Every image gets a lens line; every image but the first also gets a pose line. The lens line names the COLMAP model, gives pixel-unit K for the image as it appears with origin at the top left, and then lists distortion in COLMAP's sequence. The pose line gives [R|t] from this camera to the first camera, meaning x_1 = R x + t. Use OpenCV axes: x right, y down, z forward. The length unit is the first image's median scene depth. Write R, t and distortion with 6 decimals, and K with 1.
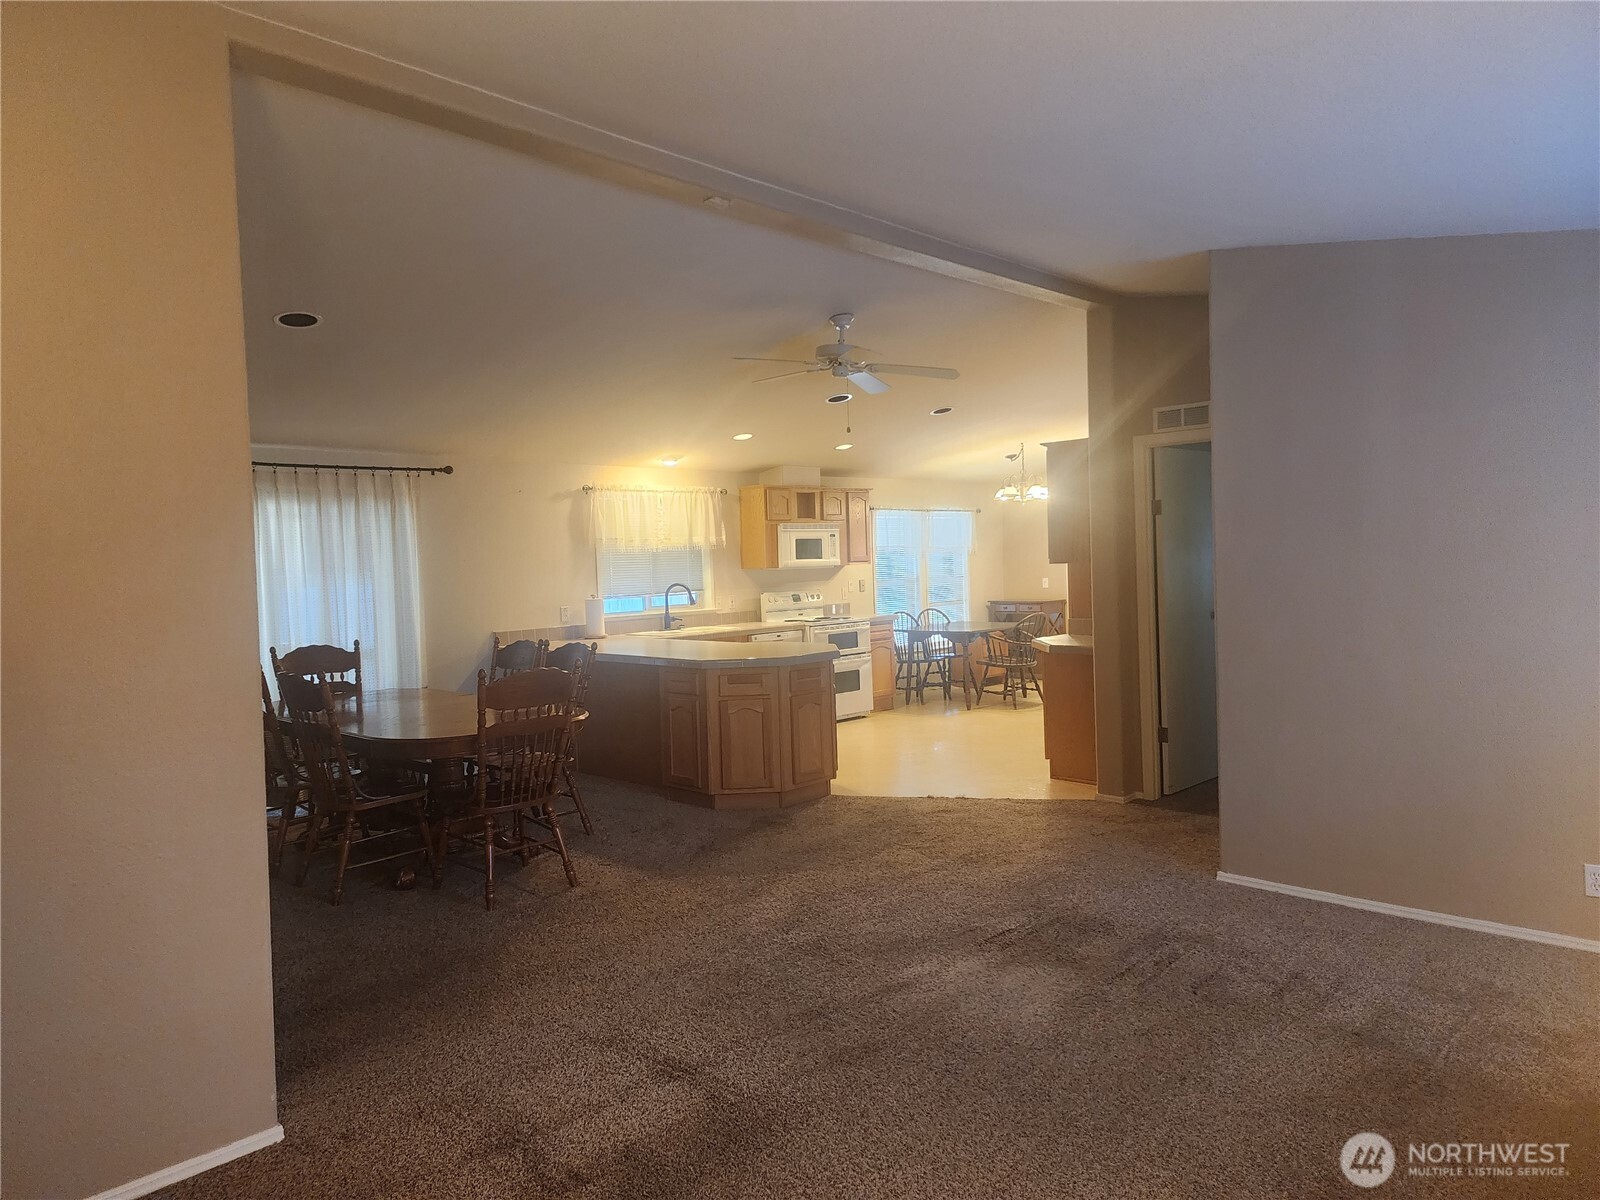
lens RADIAL K [[1032.8, 0, 800.0], [0, 1032.8, 600.0], [0, 0, 1]] dist [0.001285, -0.050596]
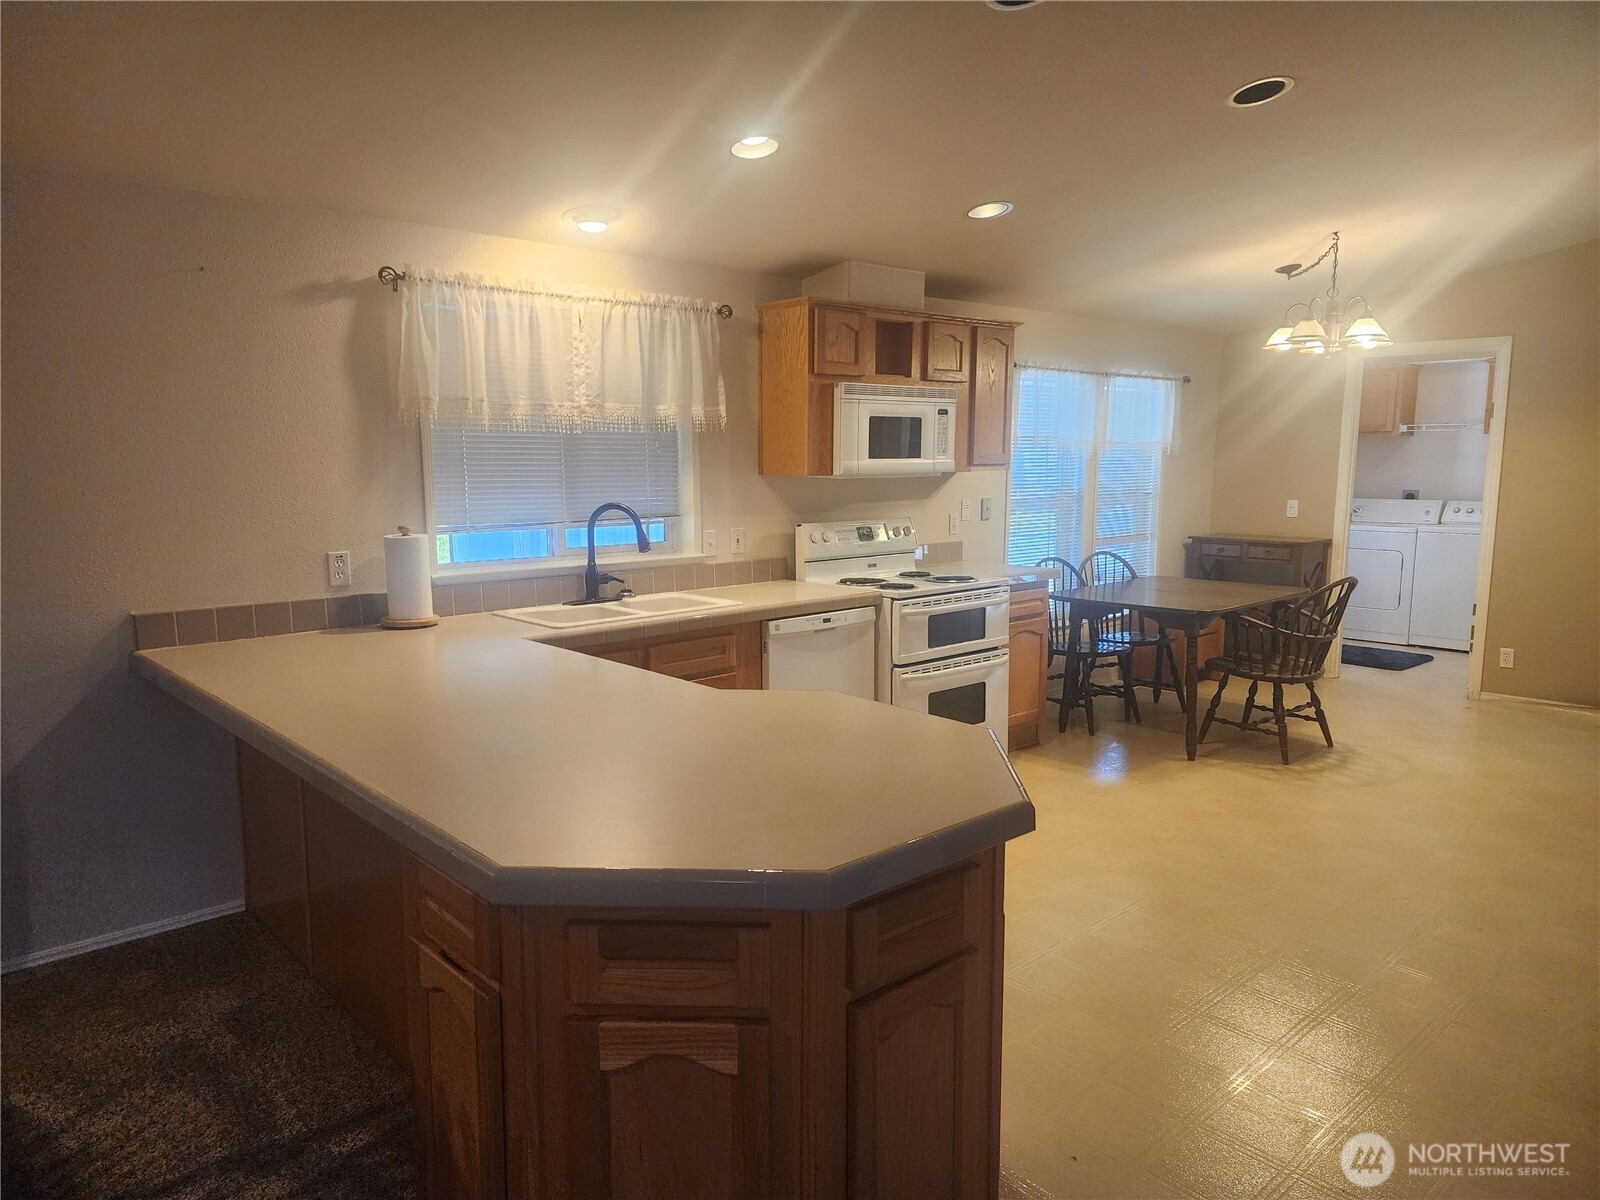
lens RADIAL K [[1057.9, 0, 778.5], [0, 1057.9, 604.8], [0, 0, 1]] dist [0.065841, -0.056412]
pose [[0.996509, 0.041529, -0.072427, -0.007393], [-0.033742, 0.993836, 0.105601, -0.021540], [0.076366, -0.102789, 0.991767, 0.480862]]
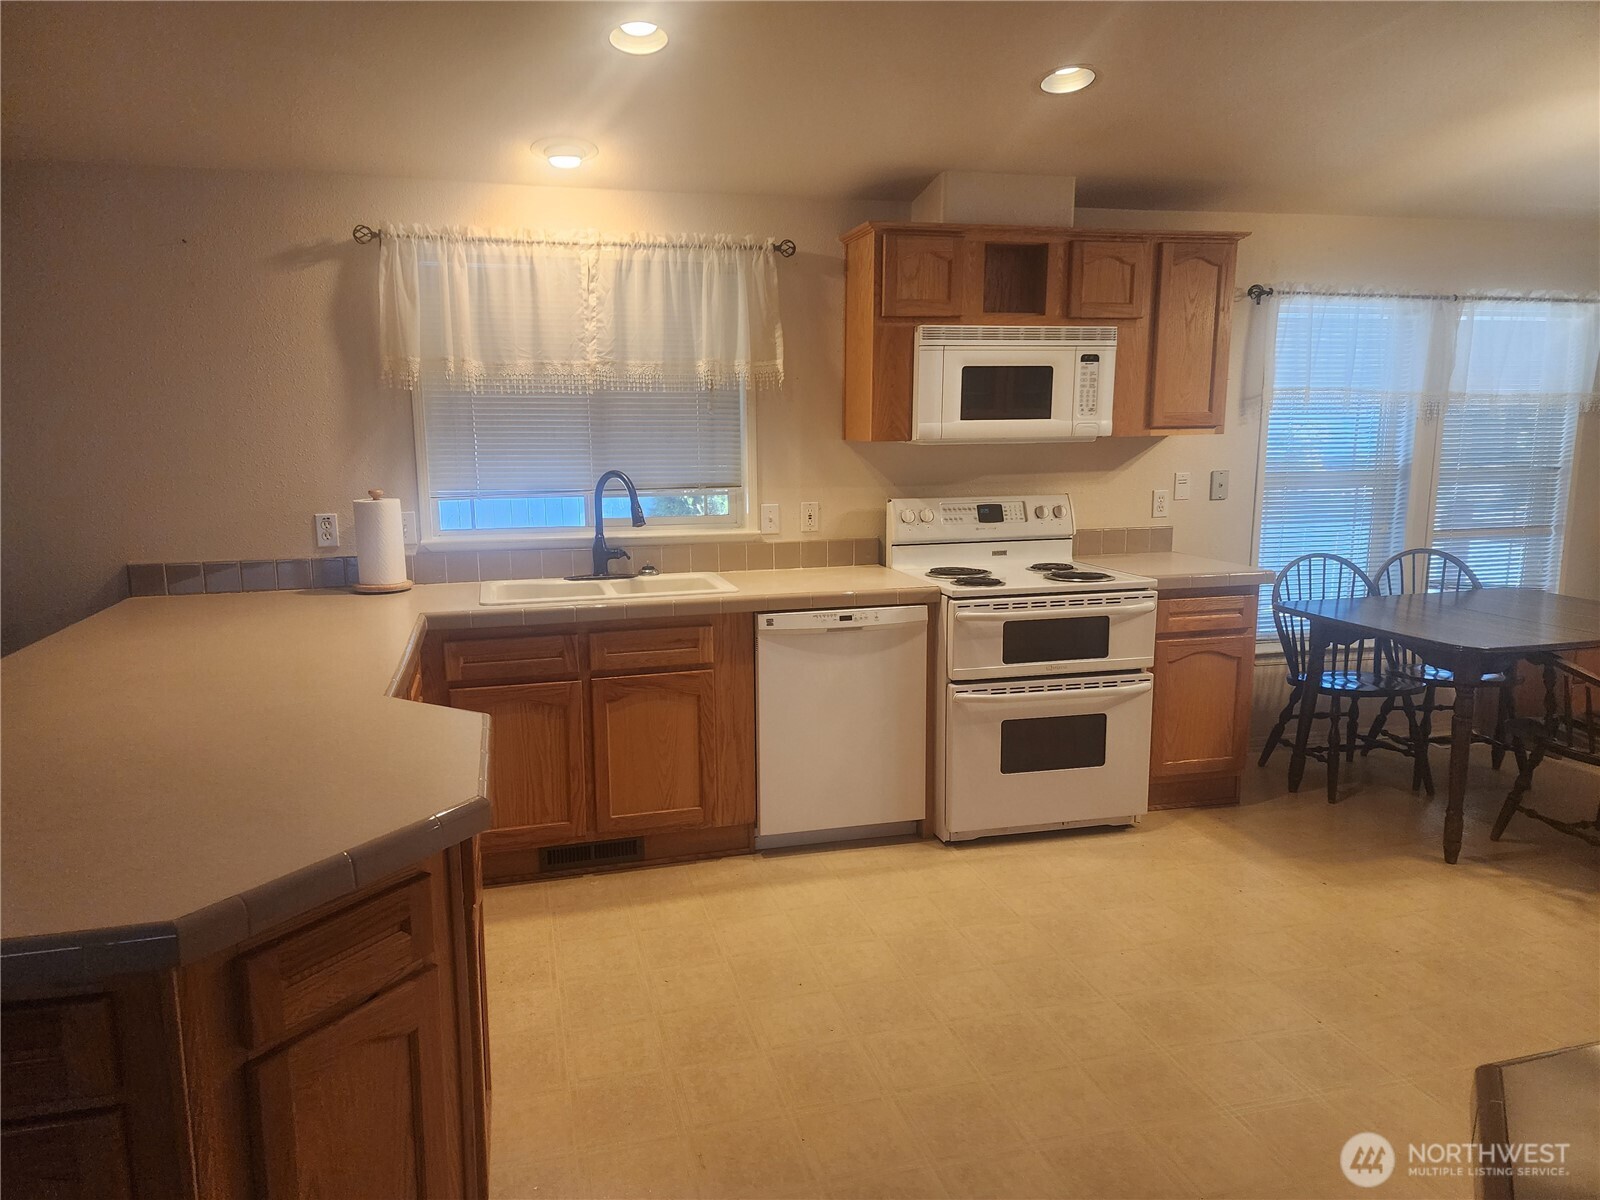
lens RADIAL K [[1057.9, 0, 778.5], [0, 1057.9, 604.8], [0, 0, 1]] dist [0.065841, -0.056412]
pose [[0.851904, 0.115846, -0.510724, 0.151059], [-0.041075, 0.987003, 0.155363, -0.029413], [0.522085, -0.111376, 0.845590, 0.603821]]
